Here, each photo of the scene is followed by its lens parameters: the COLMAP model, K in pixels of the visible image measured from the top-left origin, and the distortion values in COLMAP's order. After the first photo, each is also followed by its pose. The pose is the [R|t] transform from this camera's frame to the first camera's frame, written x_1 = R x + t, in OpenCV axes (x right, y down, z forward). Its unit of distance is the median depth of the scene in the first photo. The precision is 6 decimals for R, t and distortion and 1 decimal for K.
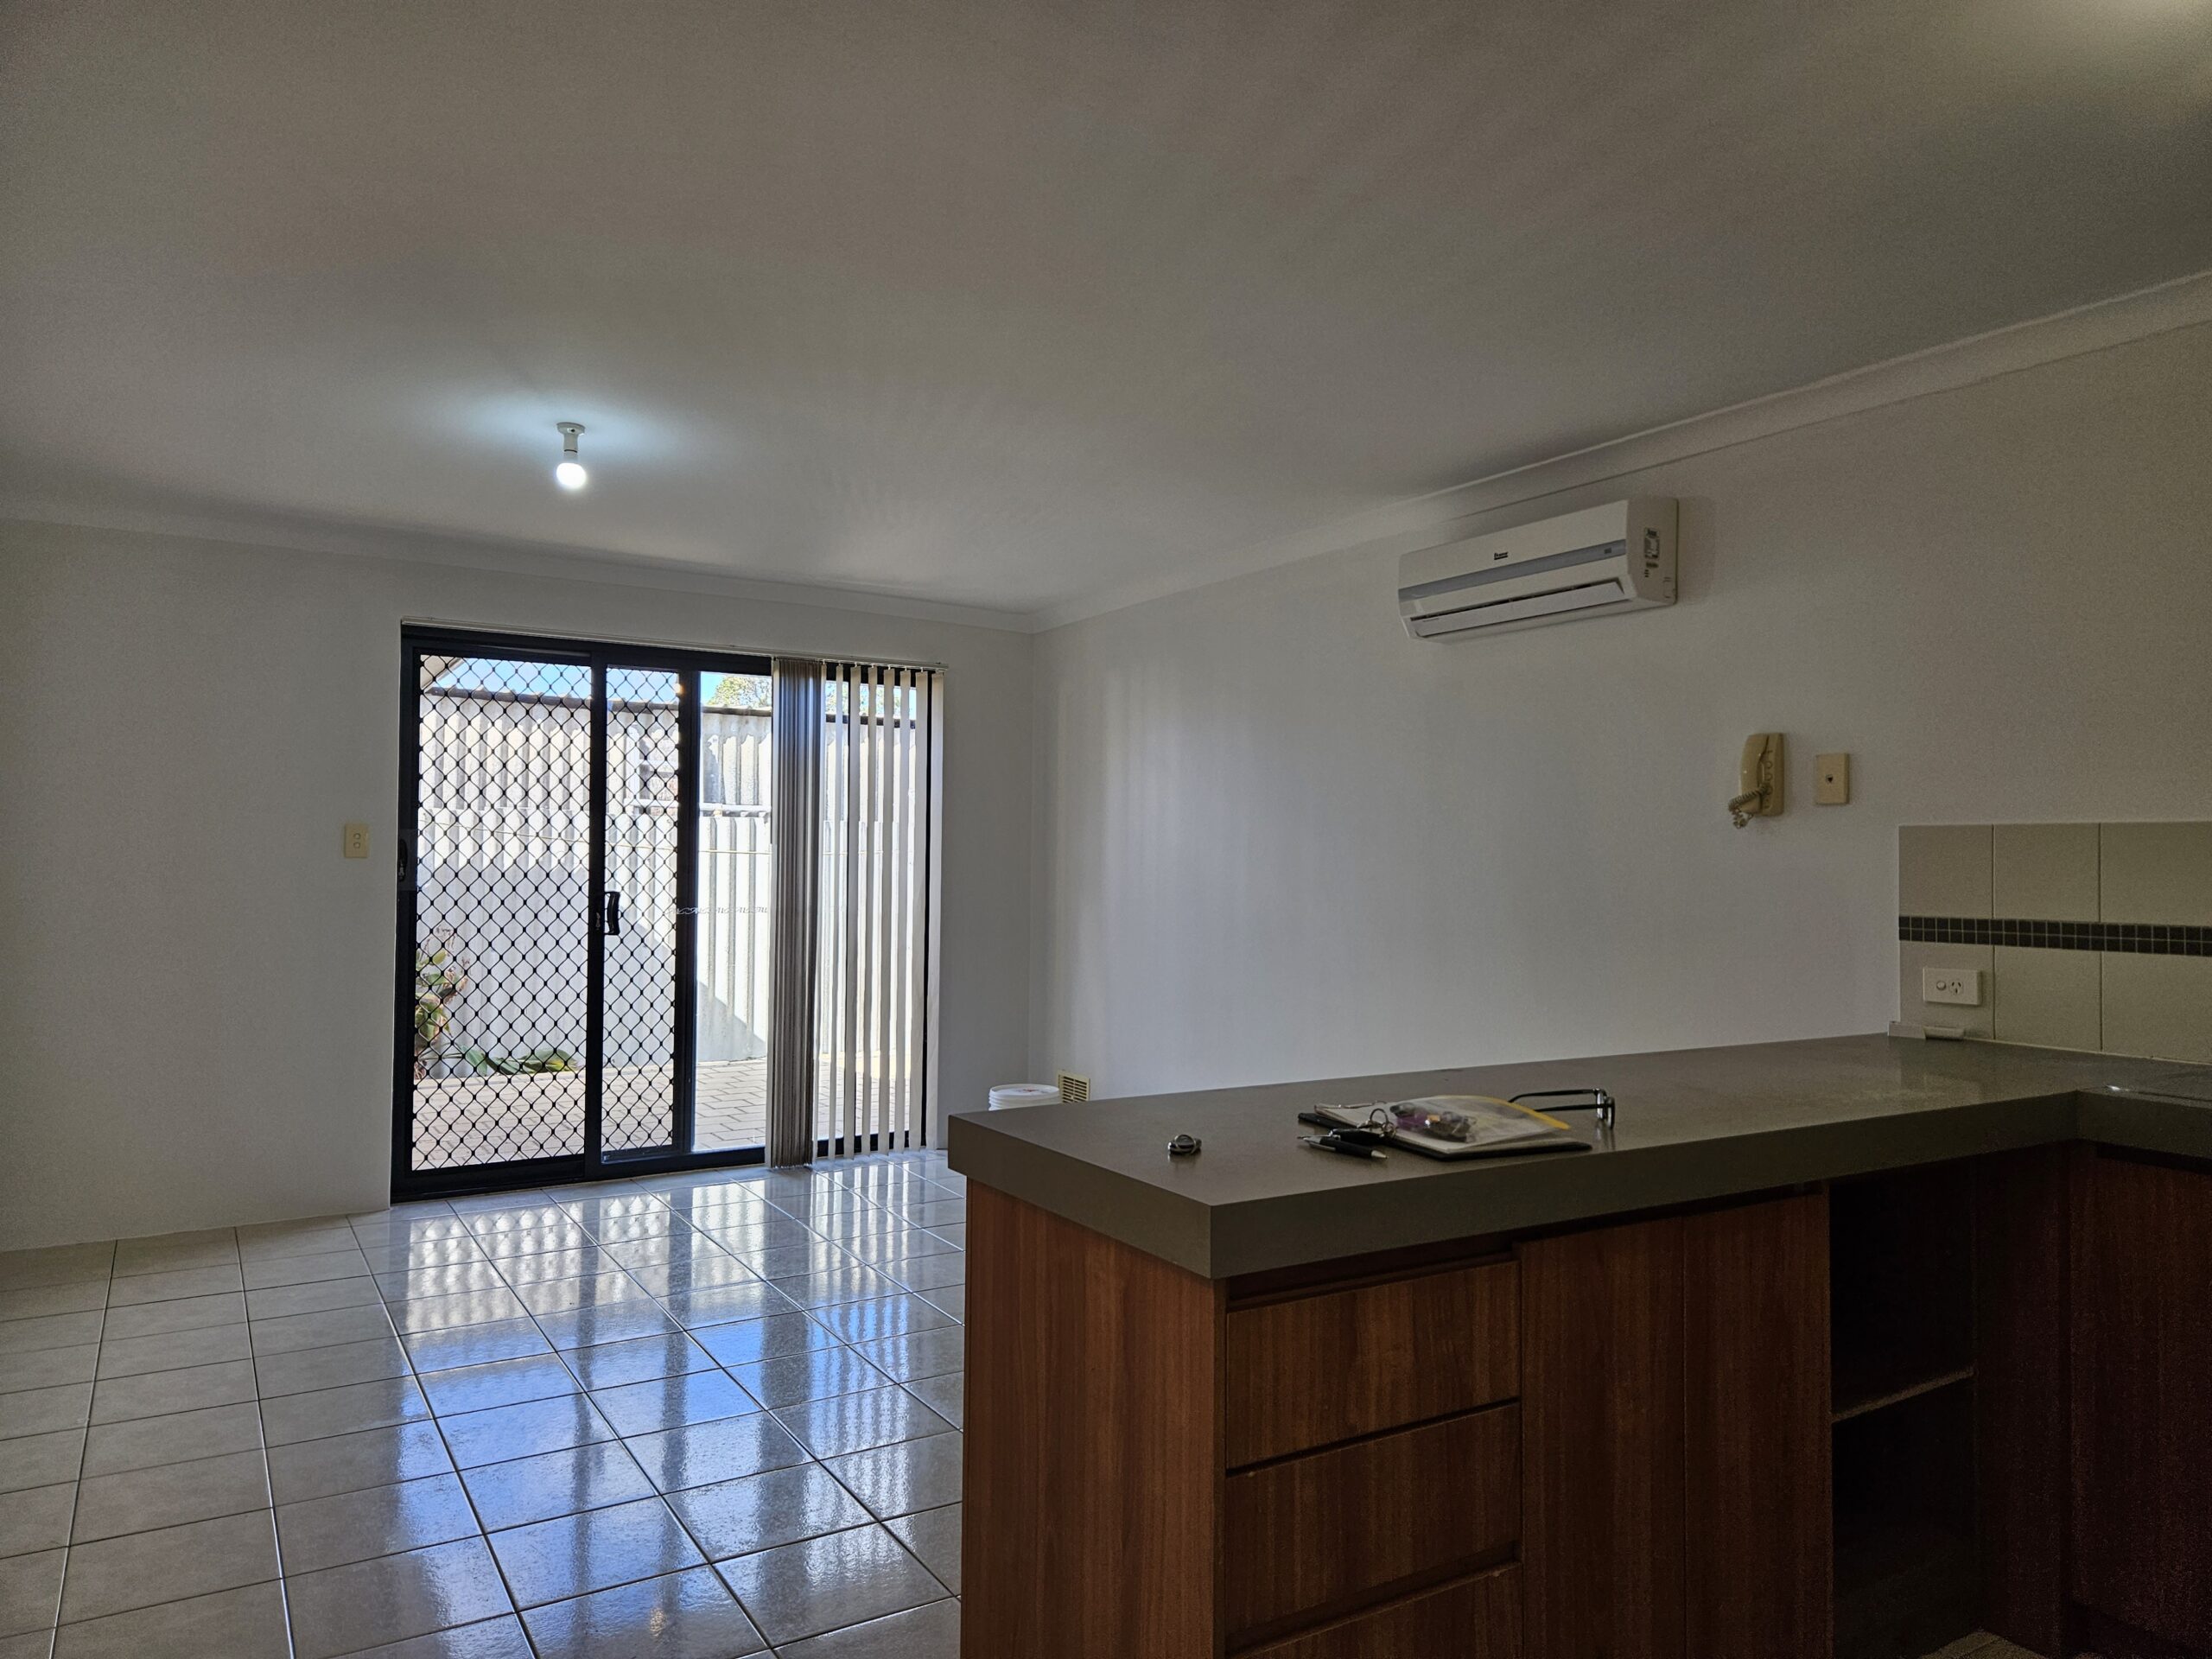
lens RADIAL K [[1480.8, 0, 1095.5], [0, 1480.8, 839.3], [0, 0, 1]] dist [0.084502, -0.065259]
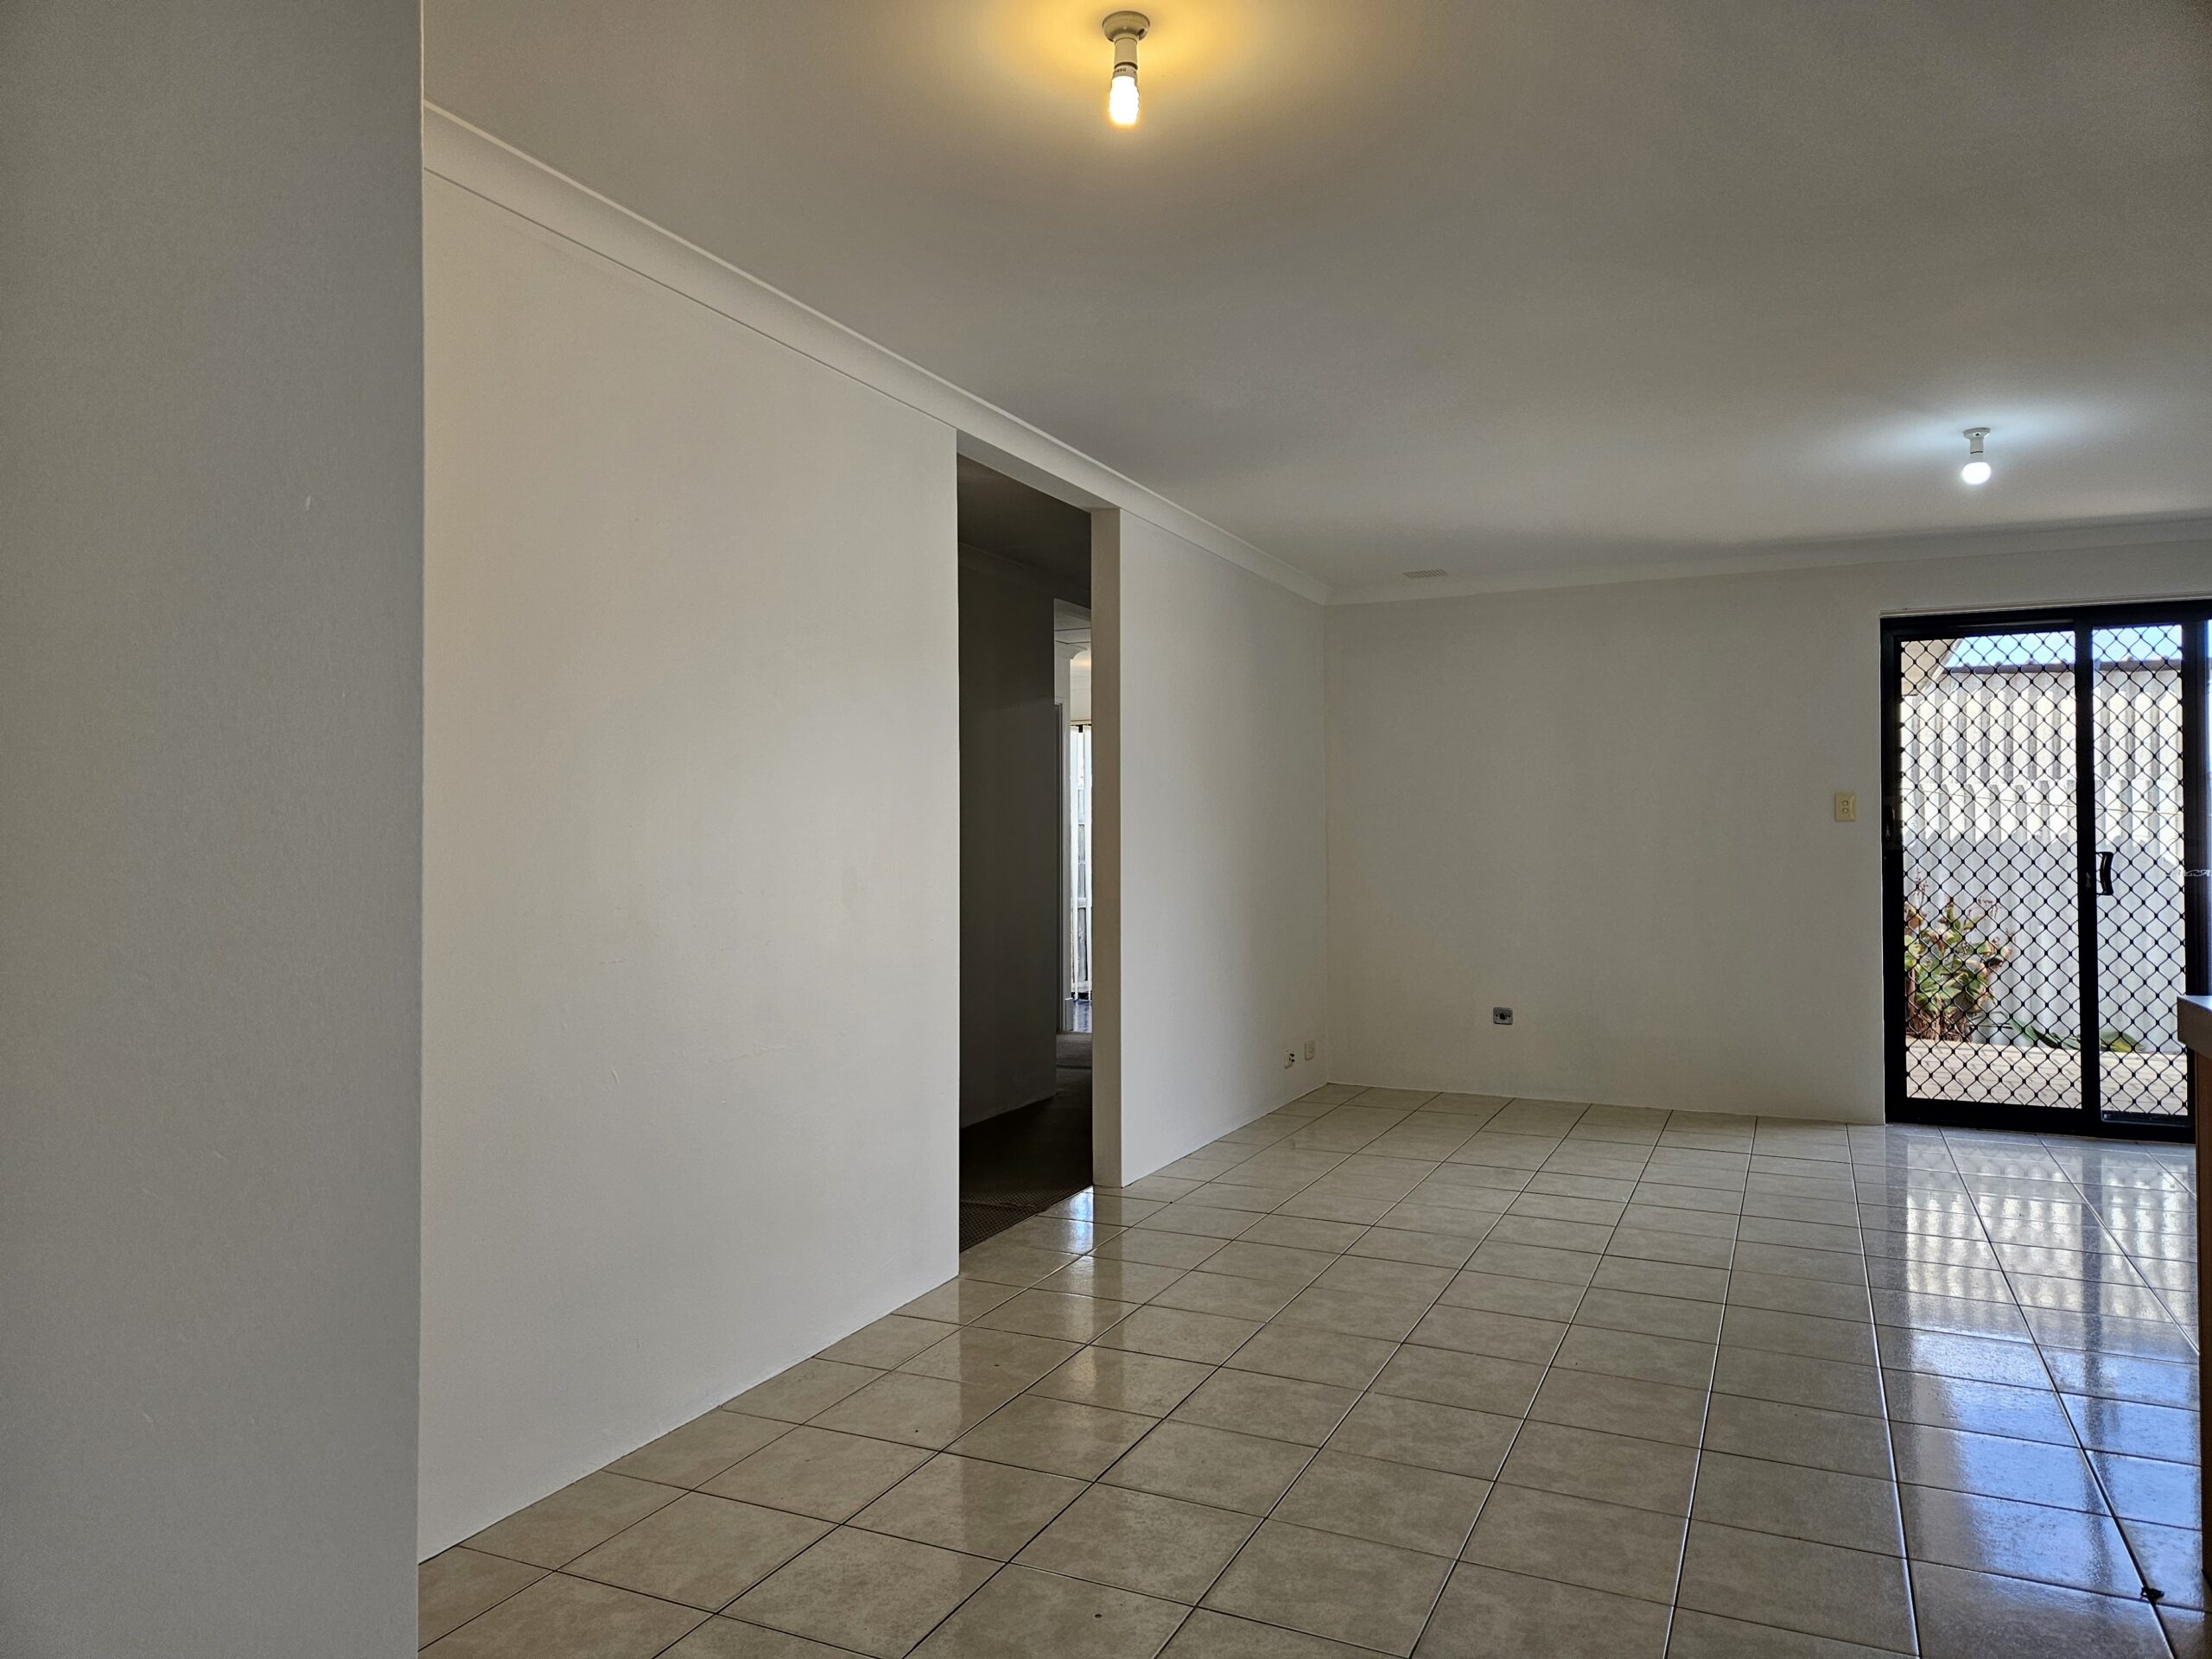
lens RADIAL K [[1480.8, 0, 1085.1], [0, 1480.8, 822.5], [0, 0, 1]] dist [0.084502, -0.065259]
pose [[0.546959, -0.022228, -0.836864, 0.156185], [0.016607, 0.999739, -0.015700, 0.019992], [0.836995, -0.005310, 0.547185, -0.131363]]
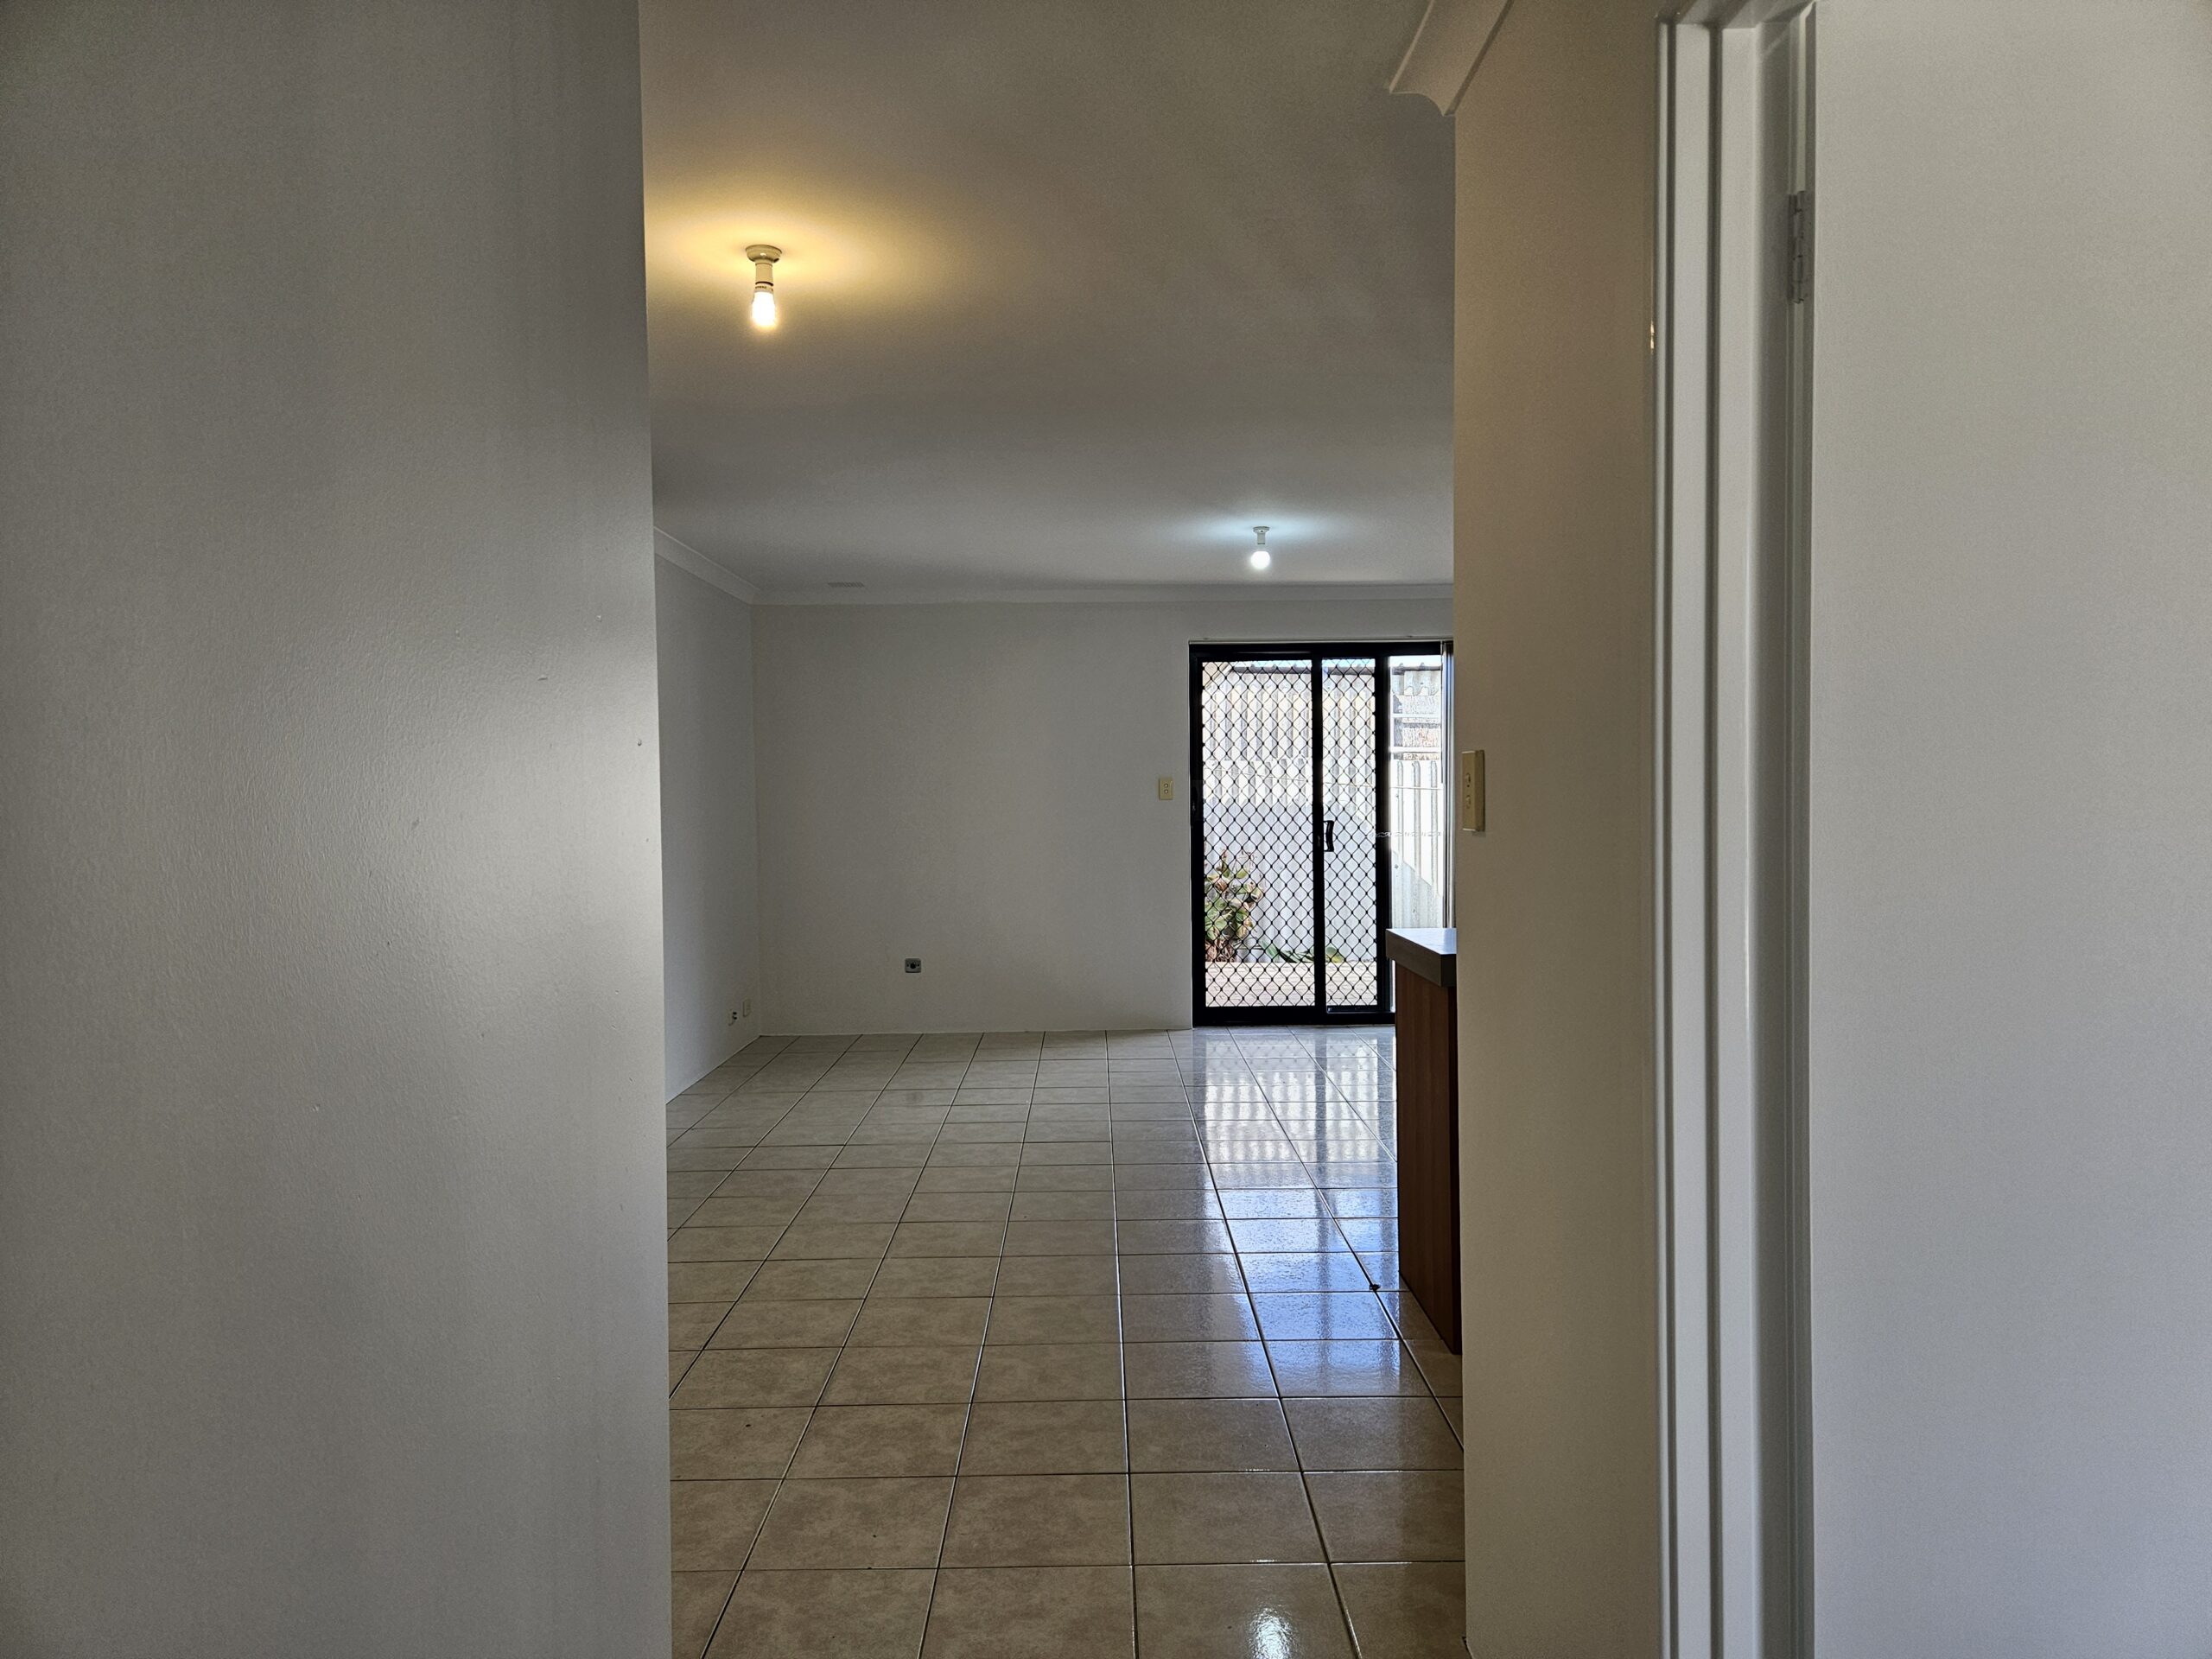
lens RADIAL K [[1480.8, 0, 1097.8], [0, 1480.8, 837.8], [0, 0, 1]] dist [0.084502, -0.065259]
pose [[0.856956, -0.003907, -0.515375, 0.207143], [0.025872, 0.999037, 0.035447, -0.003661], [0.514740, -0.043710, 0.856231, -0.300709]]
